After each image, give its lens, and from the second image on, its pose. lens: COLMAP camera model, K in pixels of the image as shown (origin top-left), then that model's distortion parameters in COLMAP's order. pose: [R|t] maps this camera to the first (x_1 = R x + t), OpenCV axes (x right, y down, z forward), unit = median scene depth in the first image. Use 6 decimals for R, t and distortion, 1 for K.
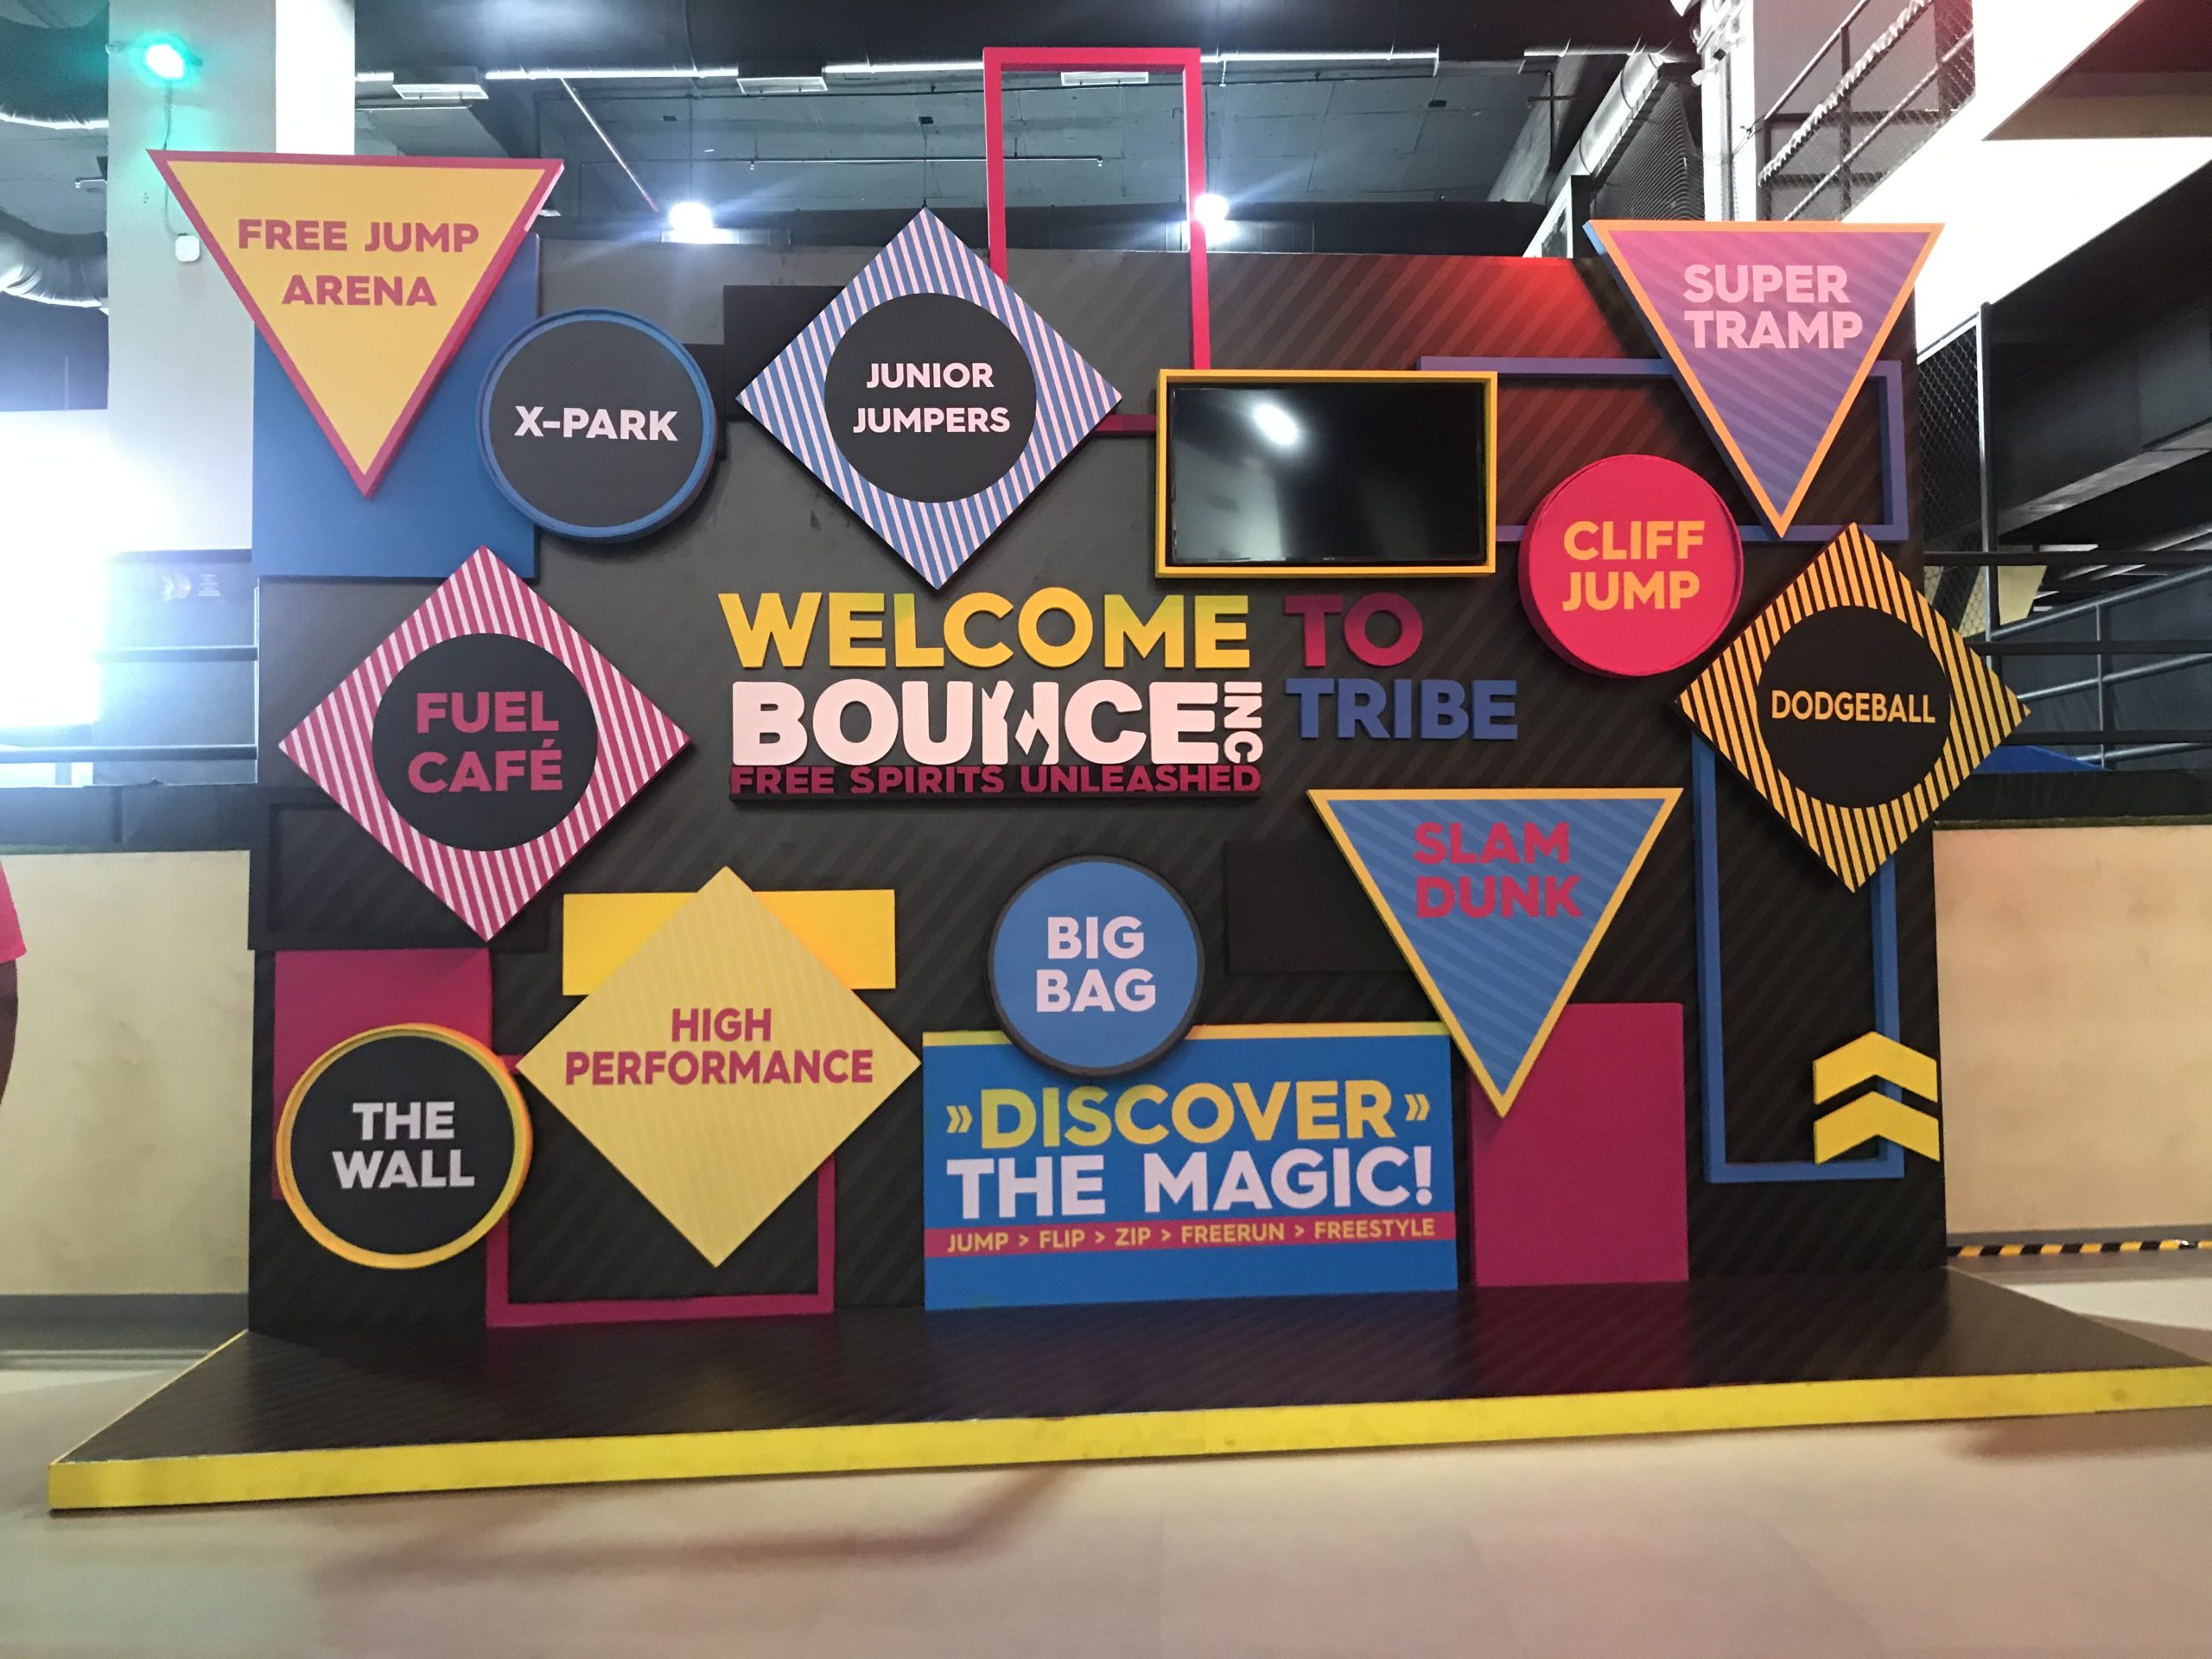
lens RADIAL K [[1794.6, 0, 1106.0], [0, 1794.6, 829.5], [0, 0, 1]] dist [0.003002, 0.000397]
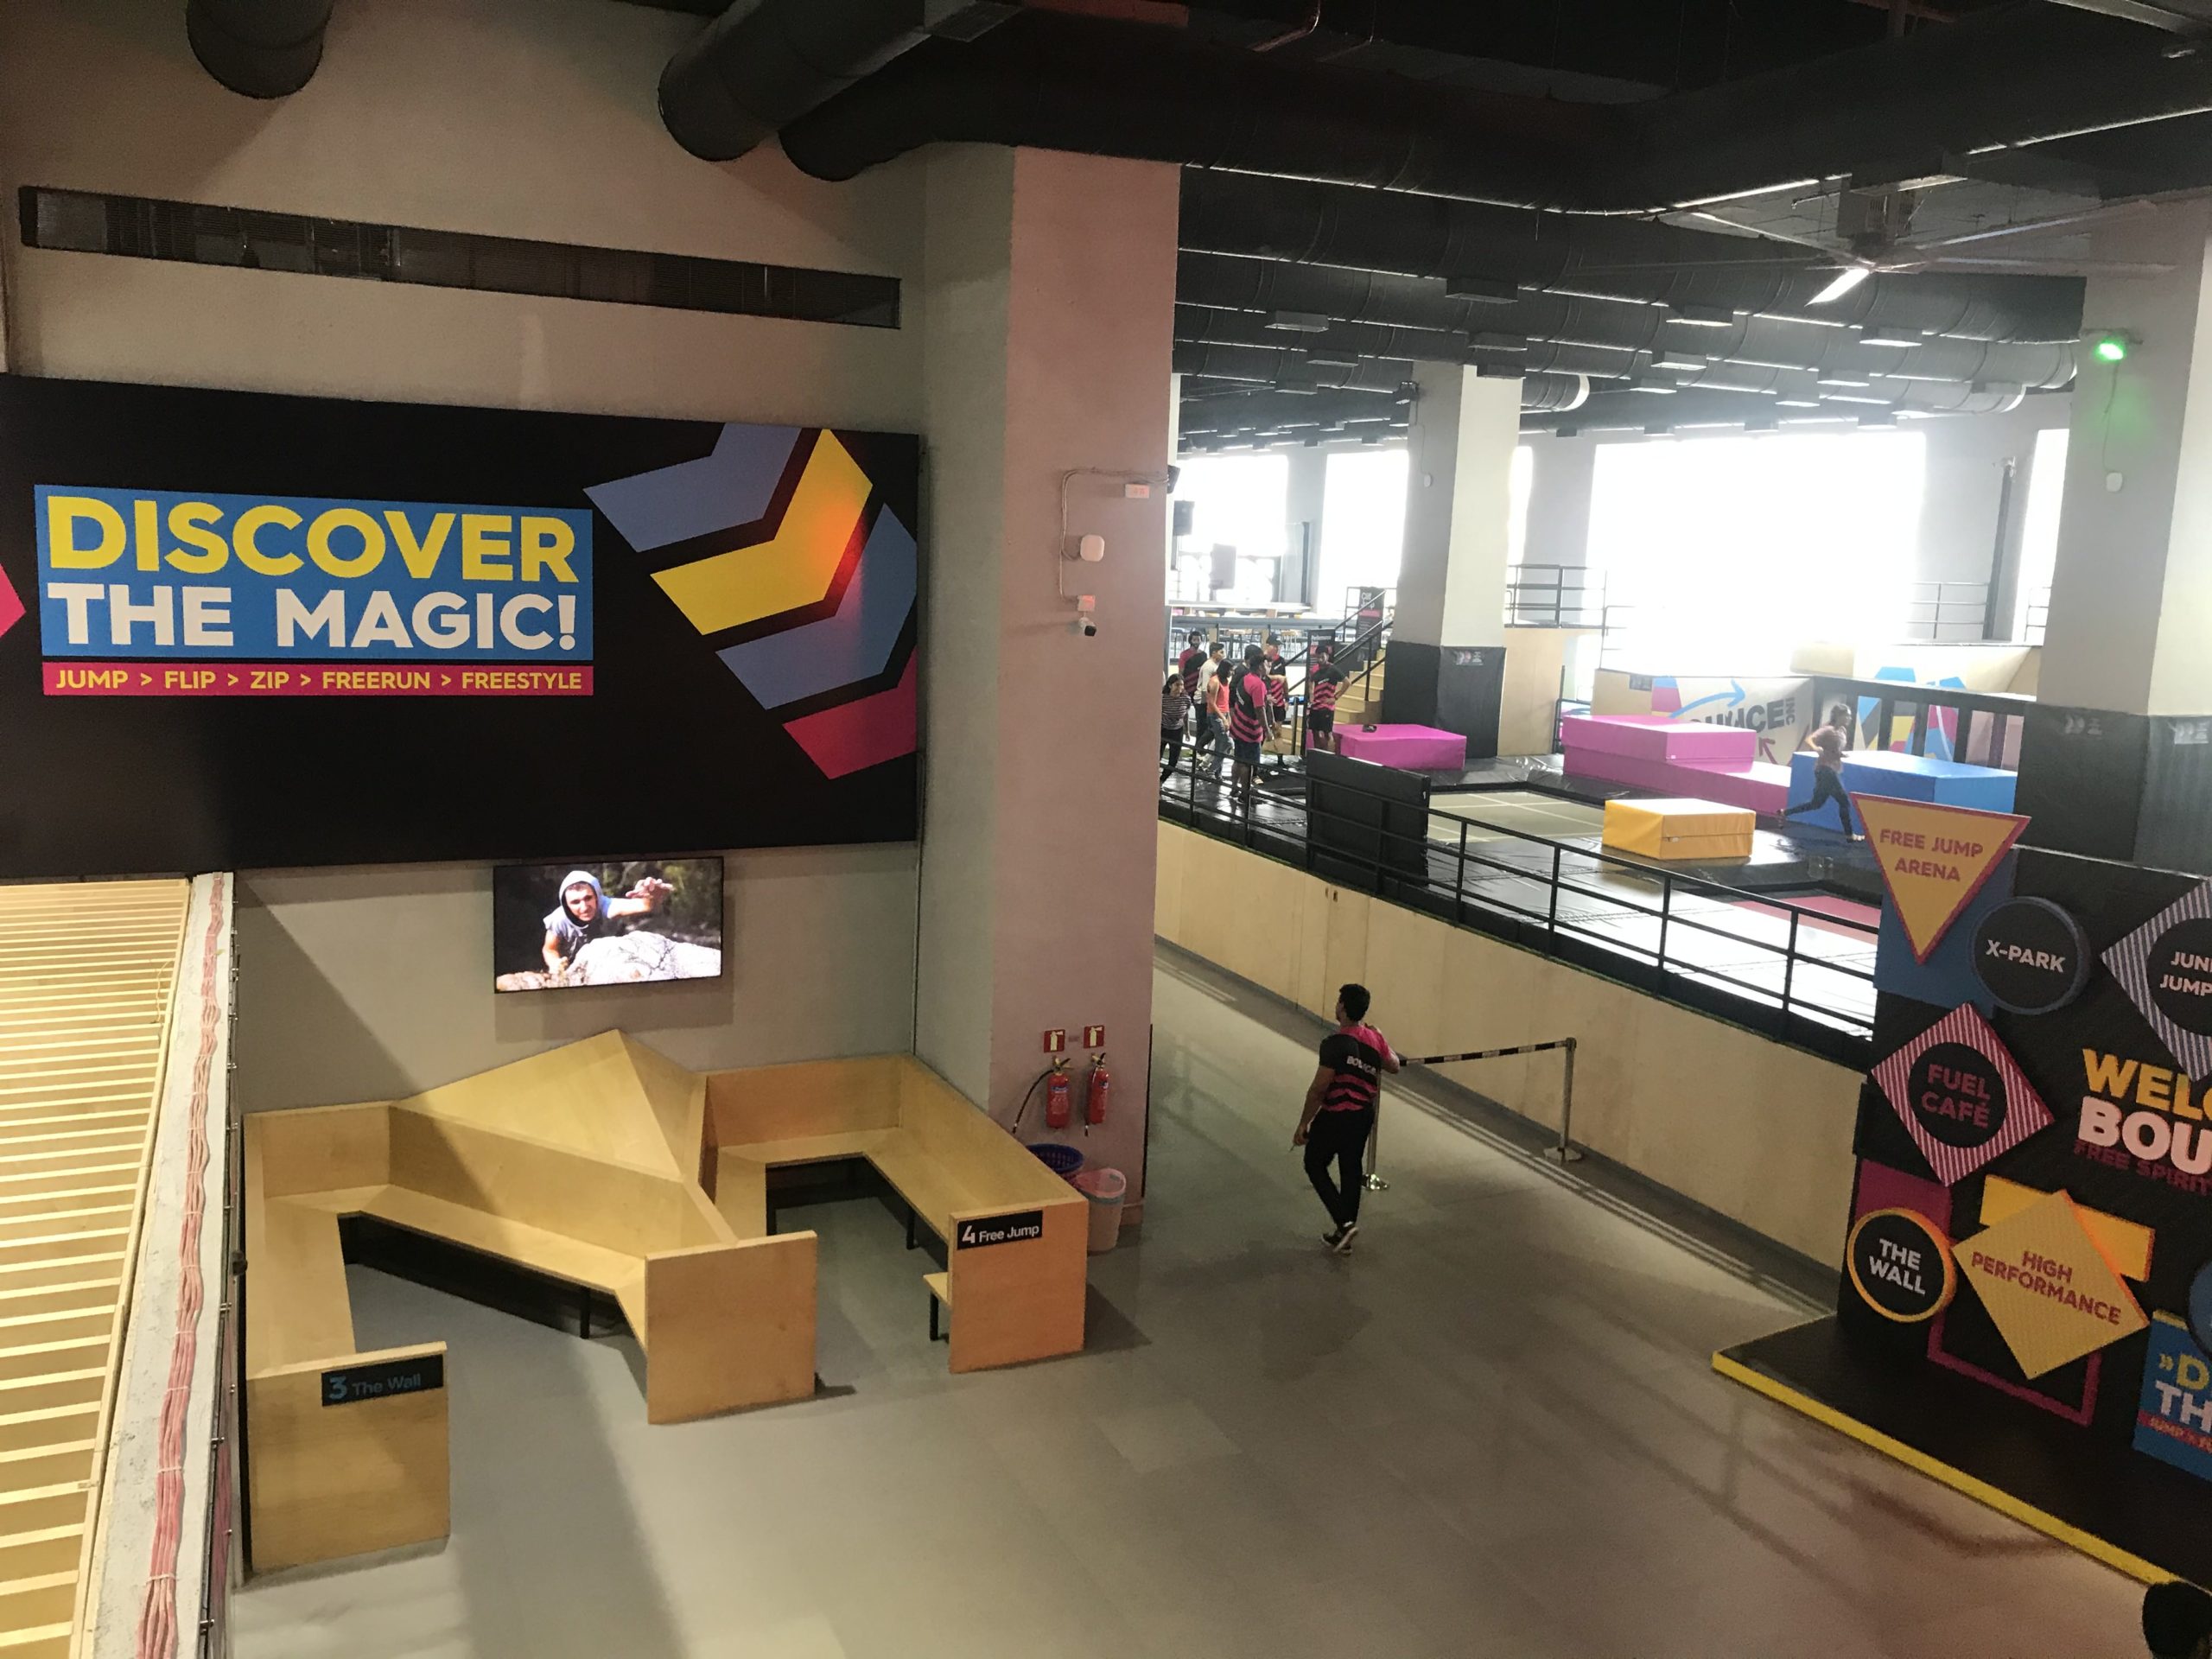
lens RADIAL K [[1788.2, 0, 1108.4], [0, 1788.2, 840.7], [0, 0, 1]] dist [0.003903, -0.011367]
pose [[0.446338, 0.182623, -0.876032, 0.952960], [-0.012040, 0.980091, 0.198181, -0.720955], [0.894784, -0.077908, 0.439651, -0.741269]]
